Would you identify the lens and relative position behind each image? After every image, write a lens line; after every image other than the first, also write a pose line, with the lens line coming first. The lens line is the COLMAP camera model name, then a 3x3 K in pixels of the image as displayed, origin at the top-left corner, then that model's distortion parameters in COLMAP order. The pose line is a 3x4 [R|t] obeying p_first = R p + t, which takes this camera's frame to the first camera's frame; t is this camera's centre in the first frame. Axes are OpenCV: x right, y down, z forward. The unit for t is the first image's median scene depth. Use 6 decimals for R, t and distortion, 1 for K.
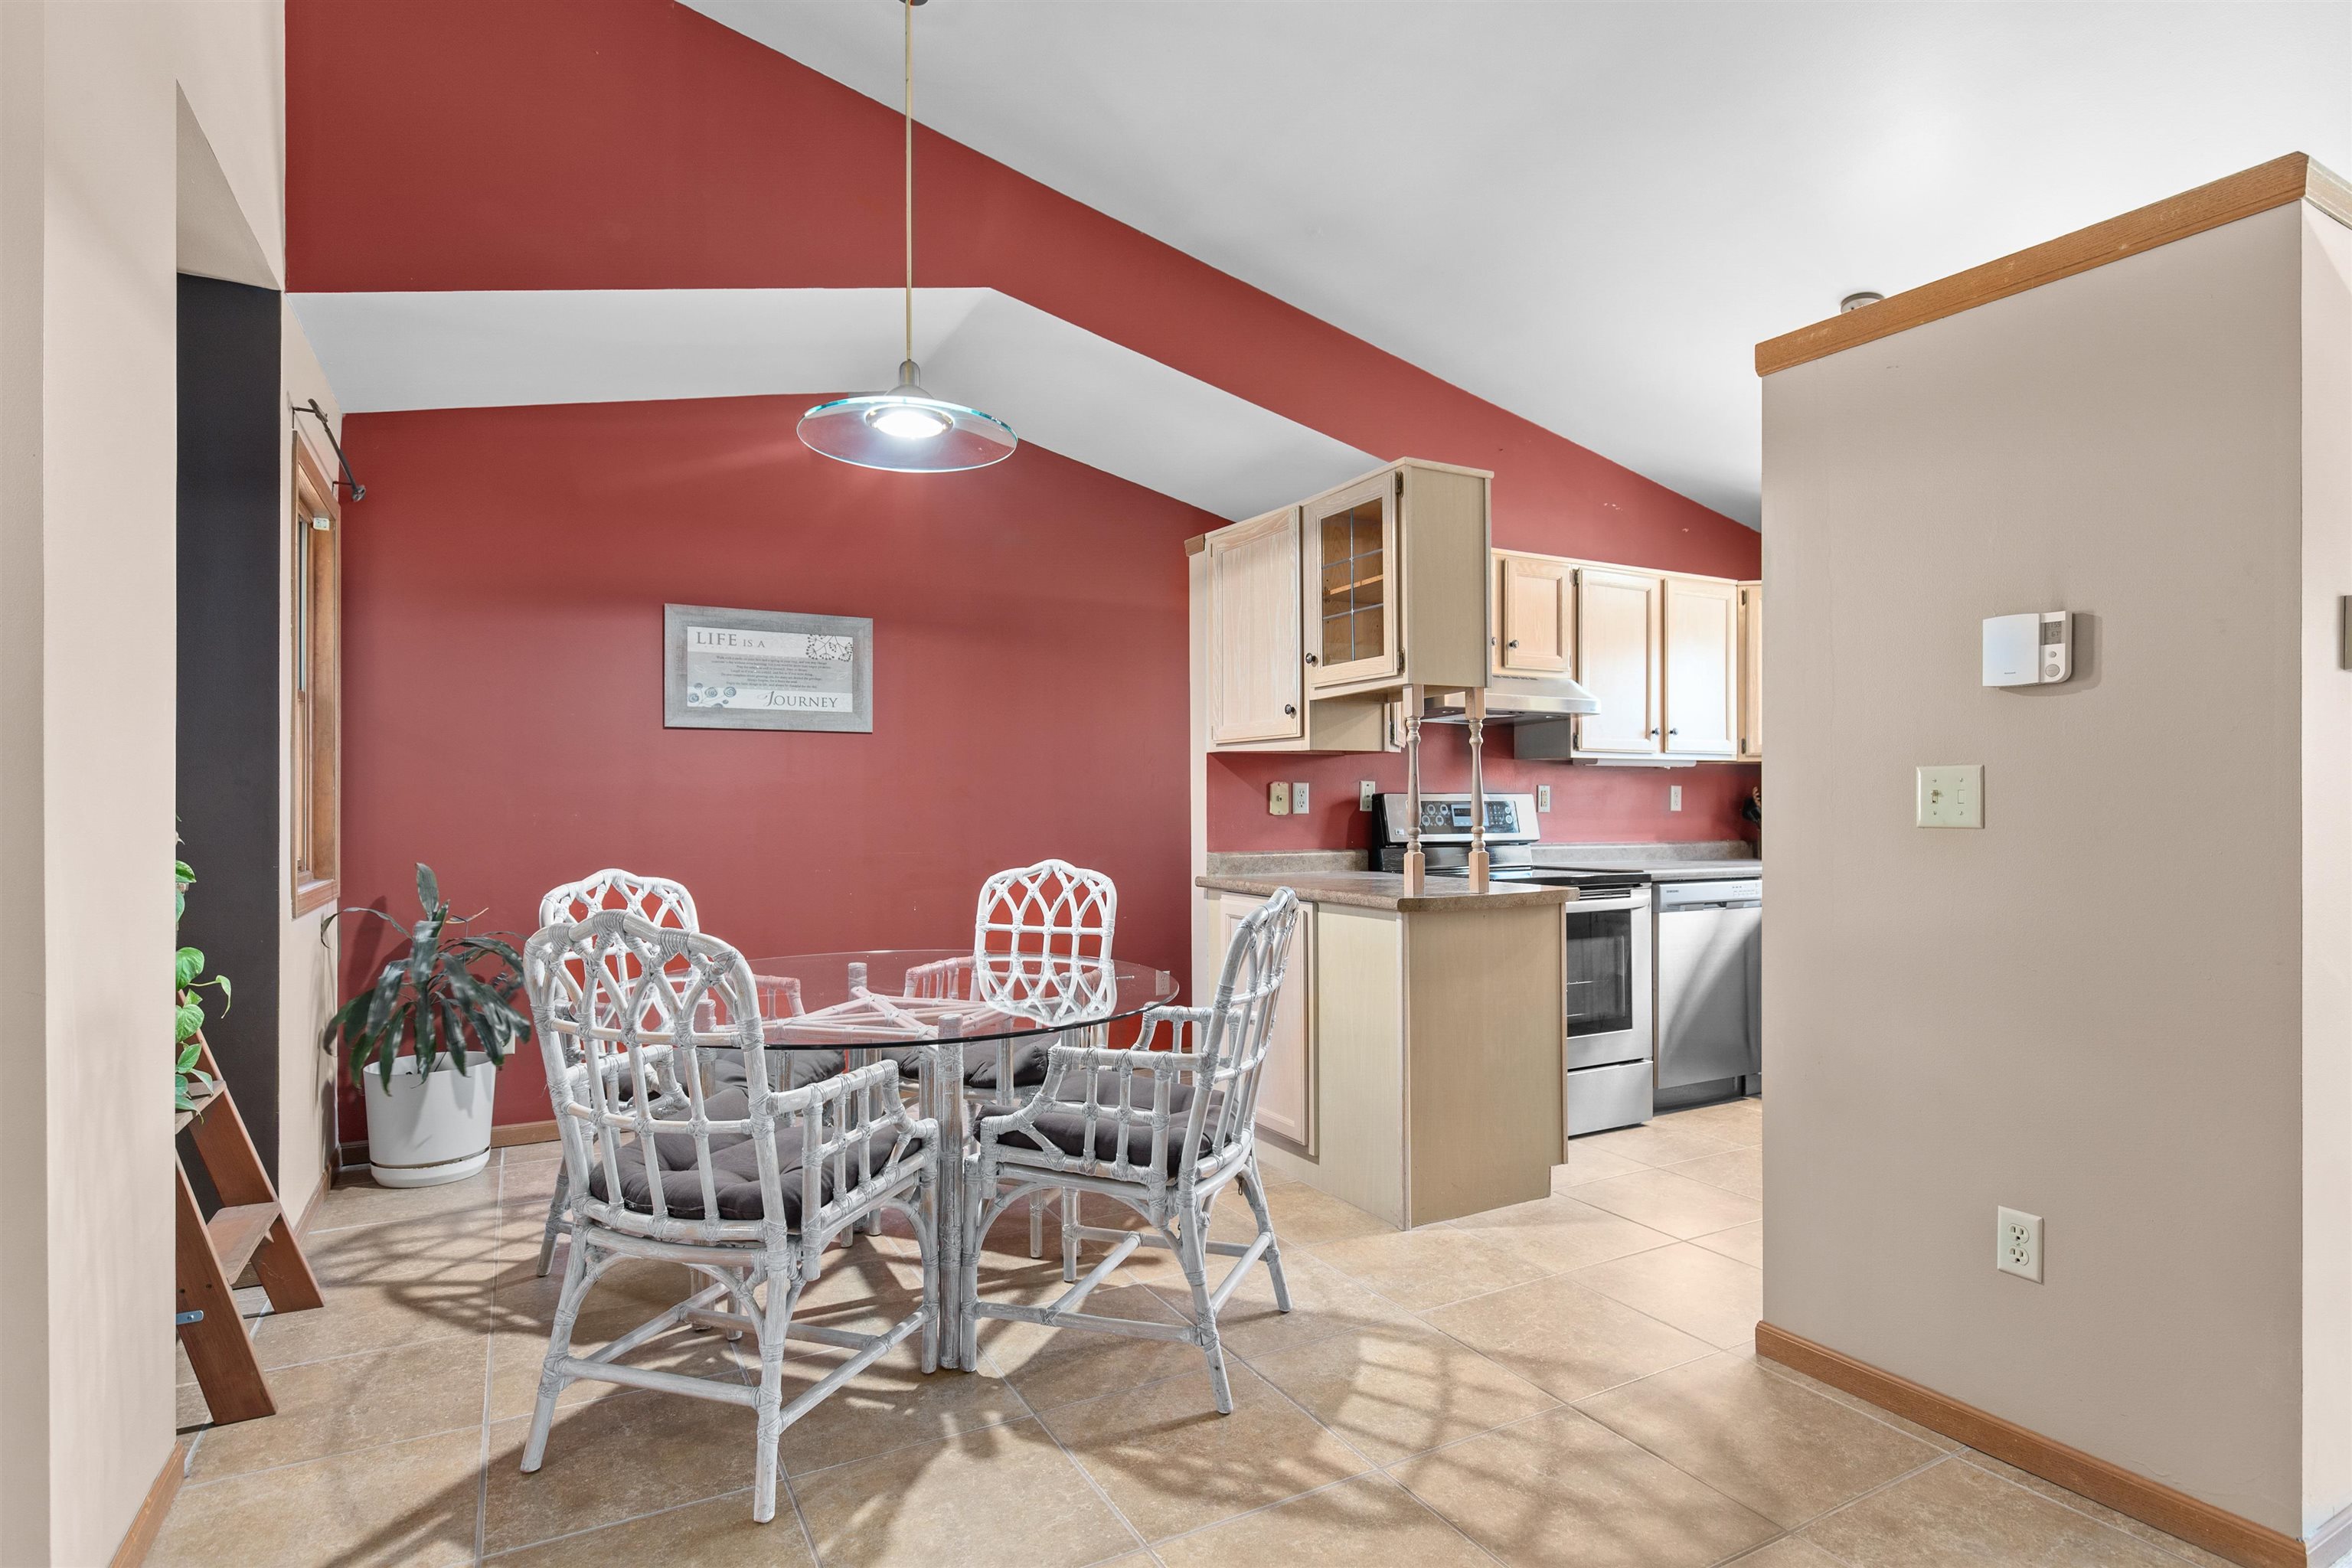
lens RADIAL K [[1190.4, 0, 1176.8], [0, 1190.4, 804.9], [0, 0, 1]] dist [0.000729, 0.000020]
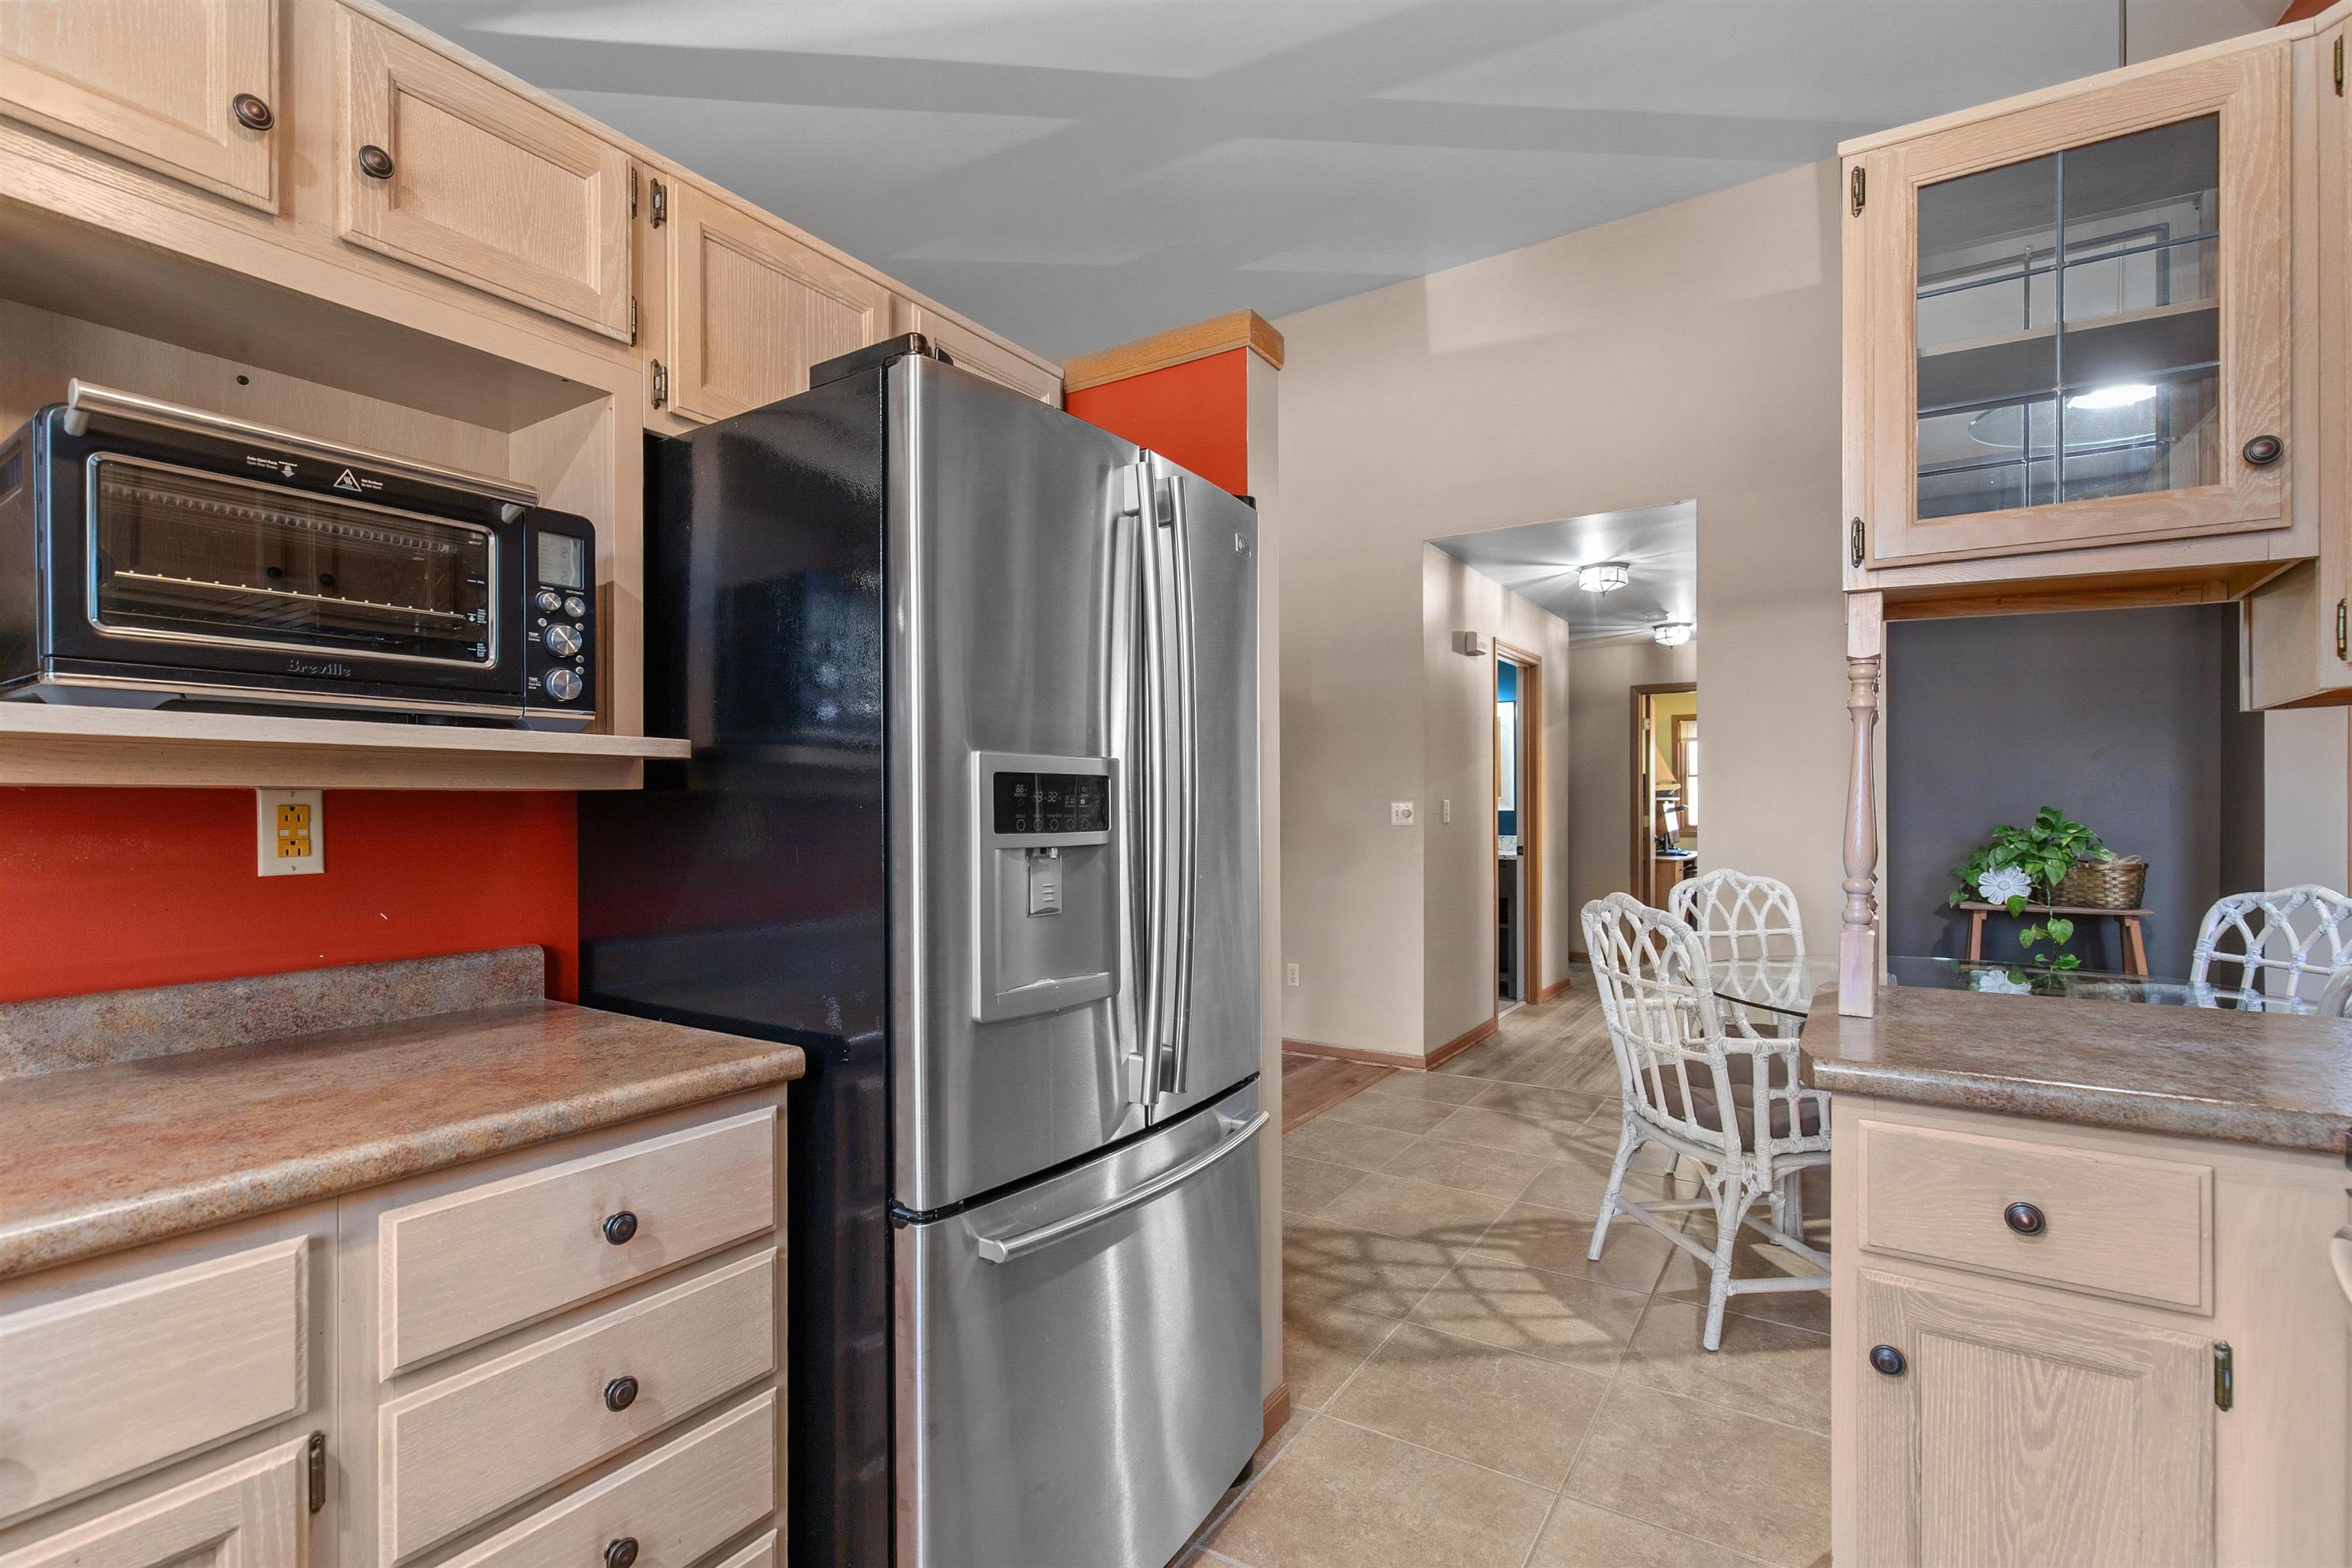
lens RADIAL K [[1070.0, 0, 1179.5], [0, 1070.0, 817.8], [0, 0, 1]] dist [0.002120, 0.000050]
pose [[-0.881021, 0.010111, -0.472970, 0.651668], [0.006082, 0.999931, 0.010046, -0.012236], [0.473039, 0.005974, -0.881021, 1.158626]]
